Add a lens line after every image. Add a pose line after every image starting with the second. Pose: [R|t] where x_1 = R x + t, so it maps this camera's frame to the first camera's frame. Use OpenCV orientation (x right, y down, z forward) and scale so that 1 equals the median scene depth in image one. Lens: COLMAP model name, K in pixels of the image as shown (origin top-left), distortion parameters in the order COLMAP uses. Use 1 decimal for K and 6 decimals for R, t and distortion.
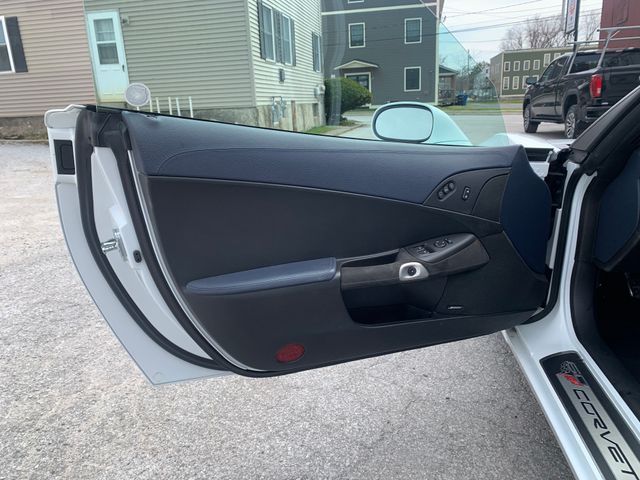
lens RADIAL K [[487.9, 0, 316.9], [0, 487.9, 234.7], [0, 0, 1]] dist [0.024918, -0.017797]
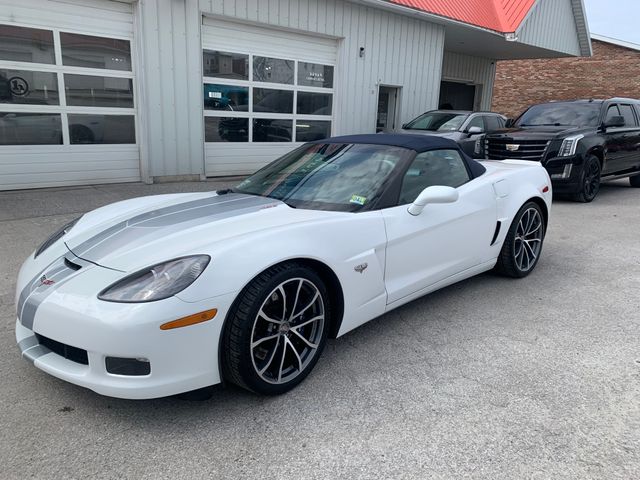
lens RADIAL K [[487.9, 0, 325.0], [0, 487.9, 233.8], [0, 0, 1]] dist [0.024918, -0.017797]
pose [[-0.815984, -0.130134, 0.563236, -0.059761], [0.143560, 0.898190, 0.415506, -0.117670], [-0.559965, 0.419904, -0.714227, 0.320577]]
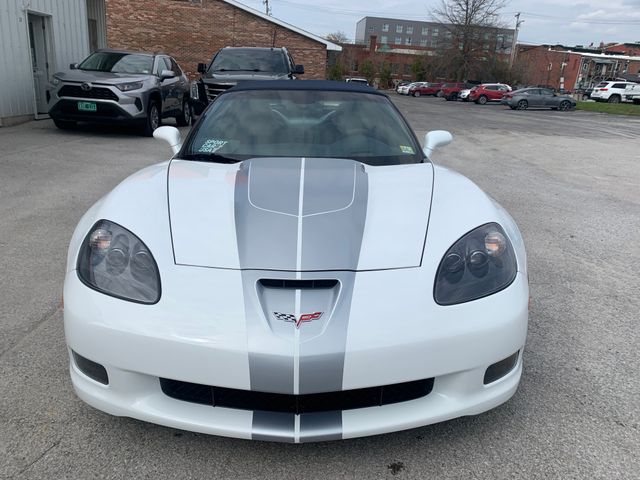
lens RADIAL K [[487.9, 0, 315.5], [0, 487.9, 238.7], [0, 0, 1]] dist [0.024918, -0.017797]
pose [[-0.979385, 0.036167, -0.198740, 0.170038], [-0.079659, 0.834965, 0.544506, -0.120543], [0.185634, 0.549113, -0.814871, 0.343151]]
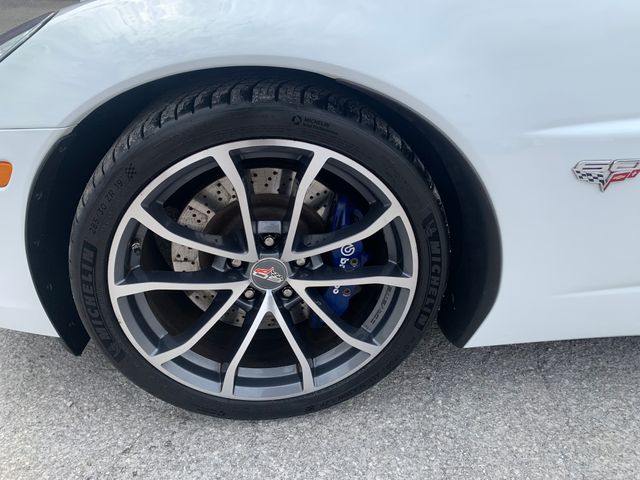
lens RADIAL K [[487.9, 0, 325.8], [0, 487.9, 240.2], [0, 0, 1]] dist [0.024918, -0.017797]
pose [[-0.197492, -0.483258, 0.852912, 0.001426], [0.235186, 0.821281, 0.519794, -0.041033], [-0.951675, 0.303248, -0.048541, 0.195989]]
